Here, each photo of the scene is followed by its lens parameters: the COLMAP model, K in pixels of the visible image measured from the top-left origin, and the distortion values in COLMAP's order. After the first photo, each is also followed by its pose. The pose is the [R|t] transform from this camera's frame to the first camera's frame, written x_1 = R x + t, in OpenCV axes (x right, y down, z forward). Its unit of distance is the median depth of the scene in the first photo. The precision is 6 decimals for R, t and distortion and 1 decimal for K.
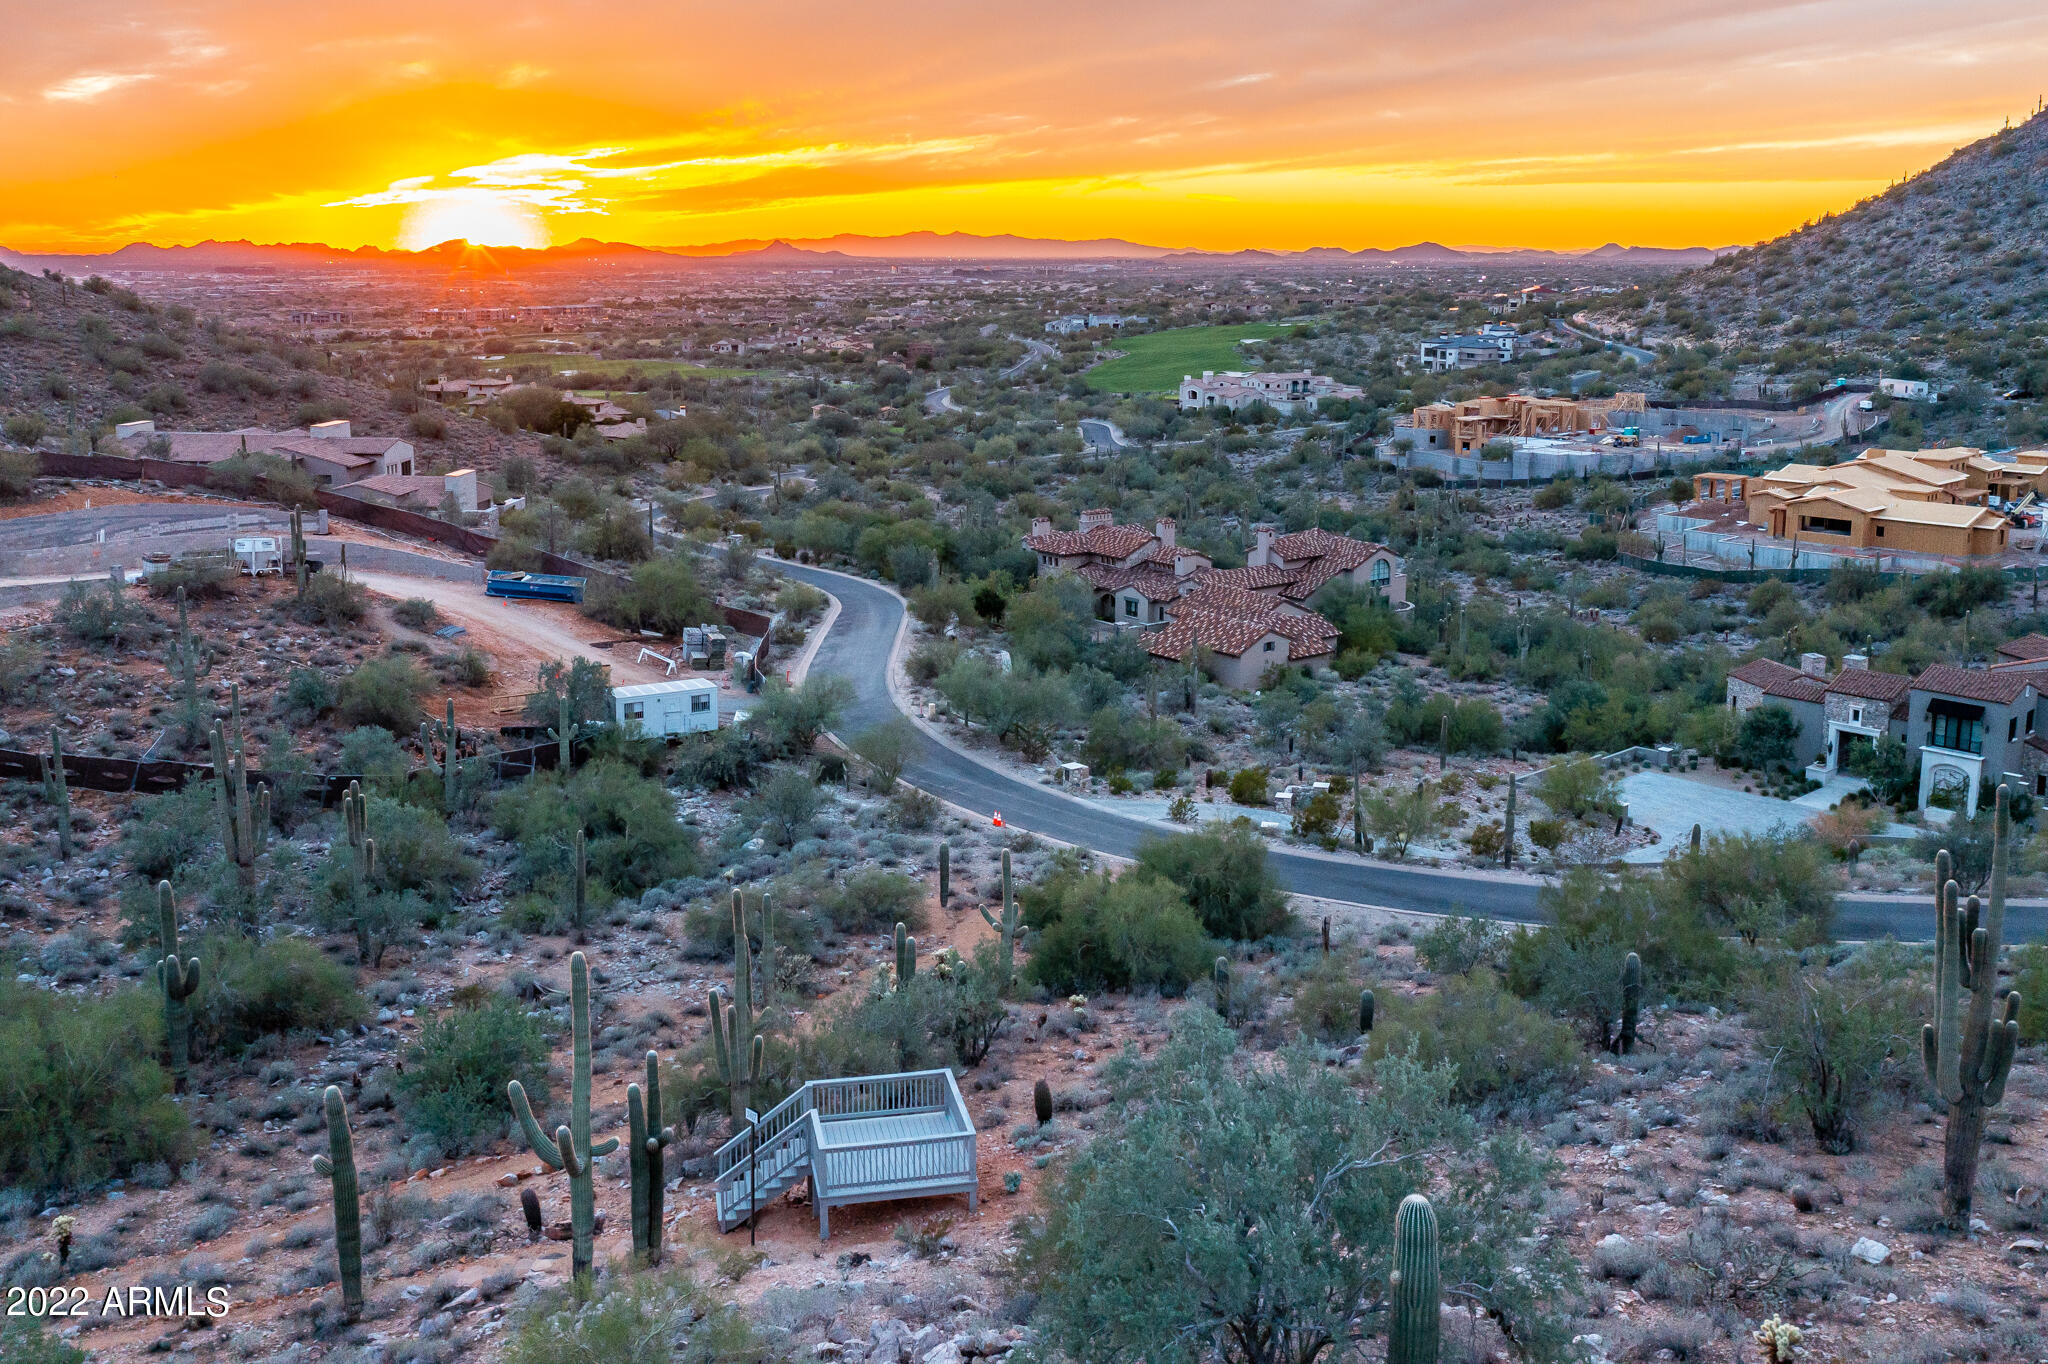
lens RADIAL K [[1952.3, 0, 986.5], [0, 1952.3, 576.2], [0, 0, 1]] dist [-0.018757, 0.000000]
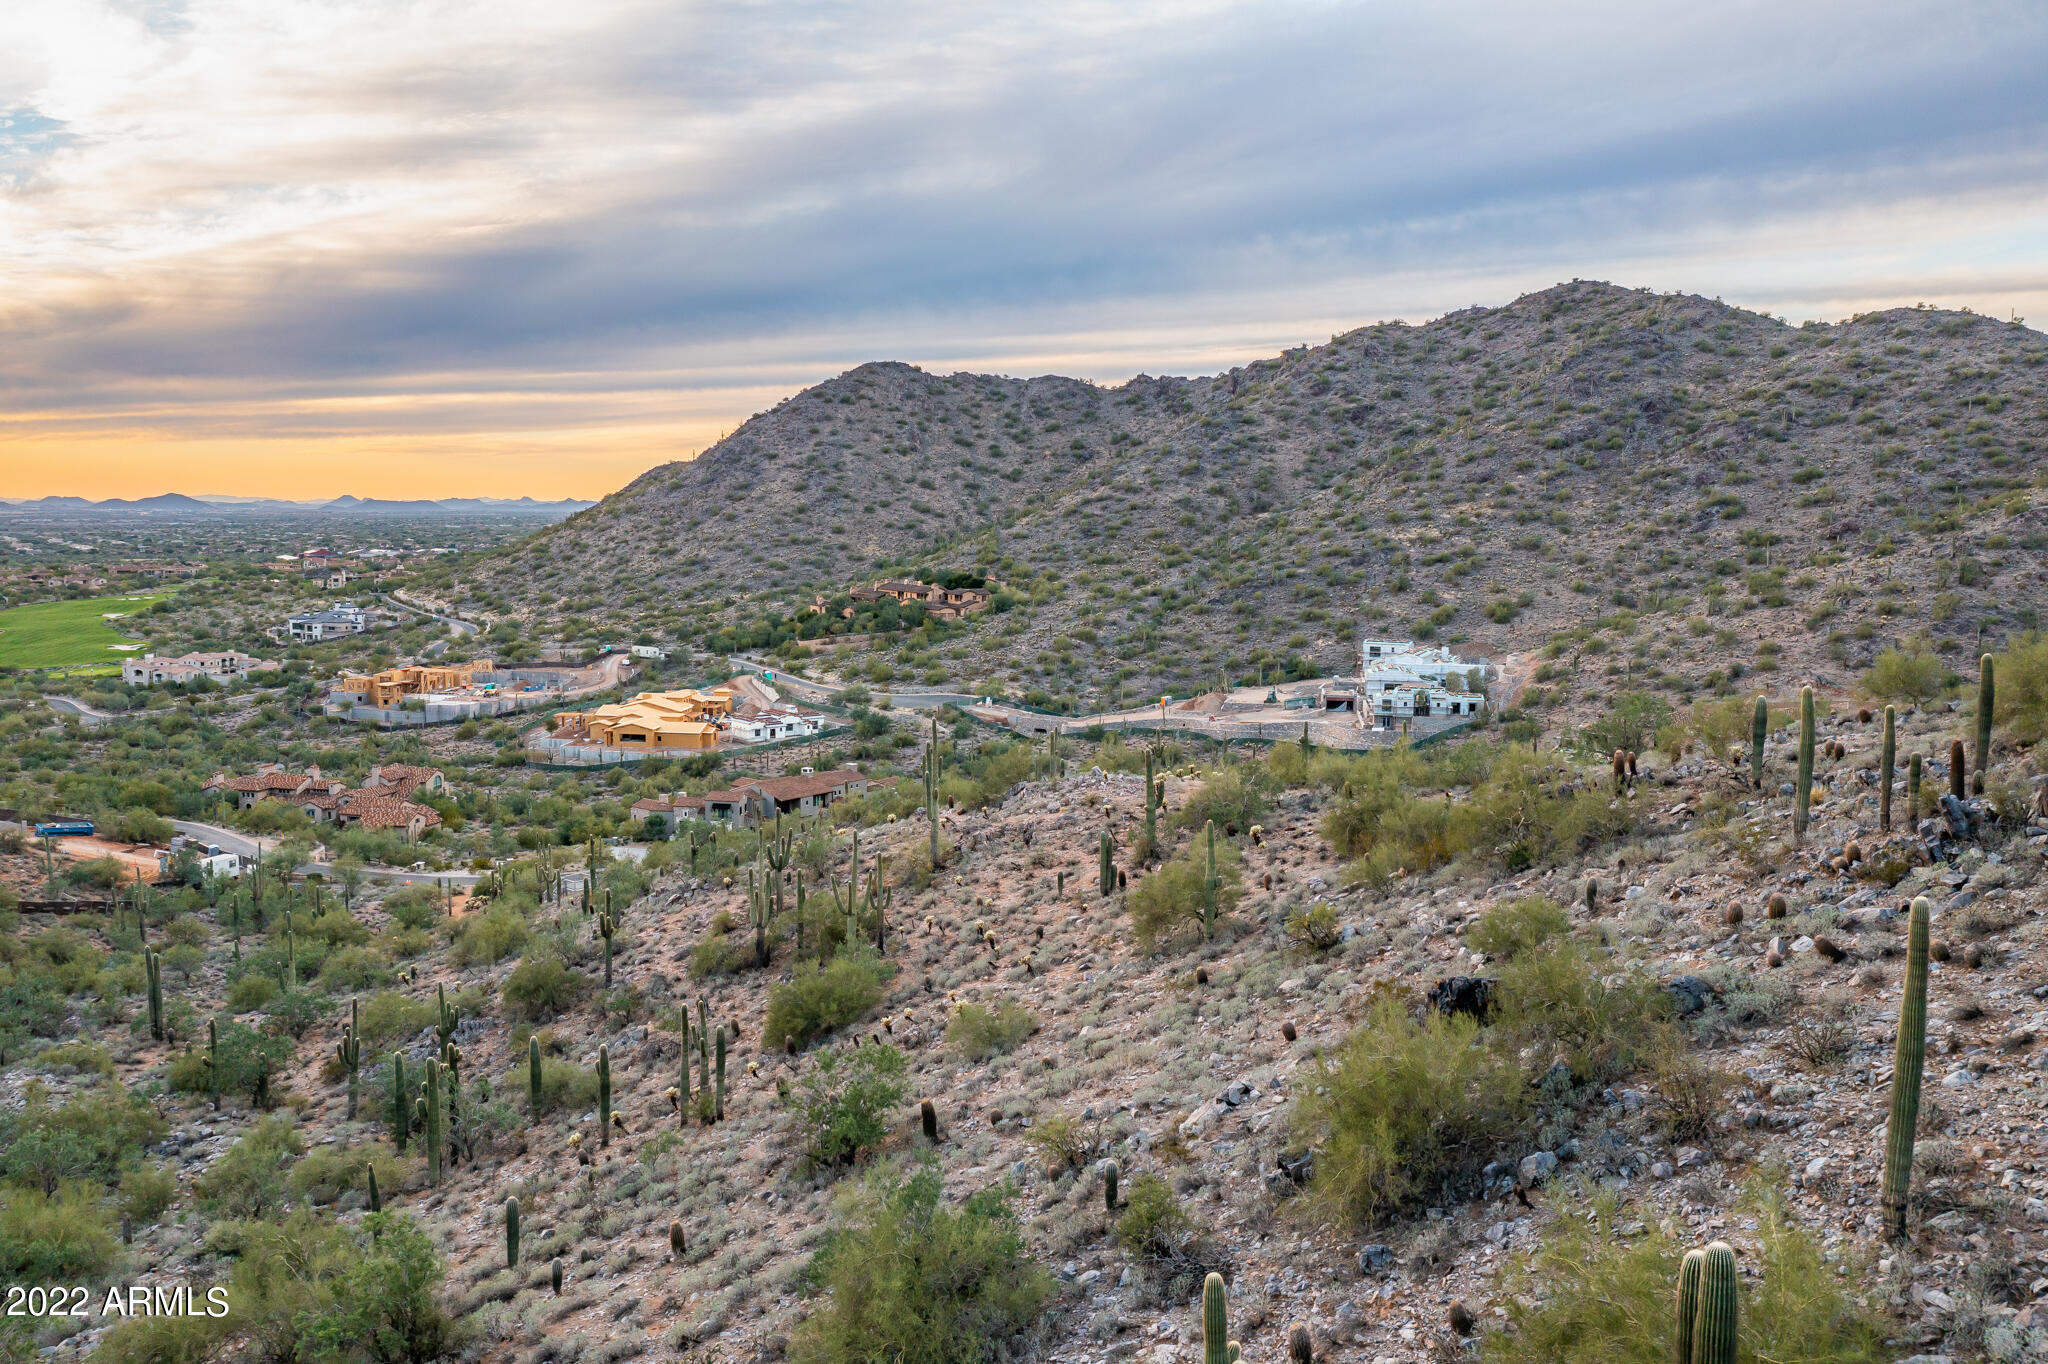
lens RADIAL K [[1748.6, 0, 1026.8], [0, 1748.6, 678.4], [0, 0, 1]] dist [0.011011, -0.017732]
pose [[0.774300, -0.061081, 0.629864, -0.227106], [0.097604, 0.994948, -0.023501, -0.003427], [-0.625246, 0.079674, 0.776350, -0.383426]]
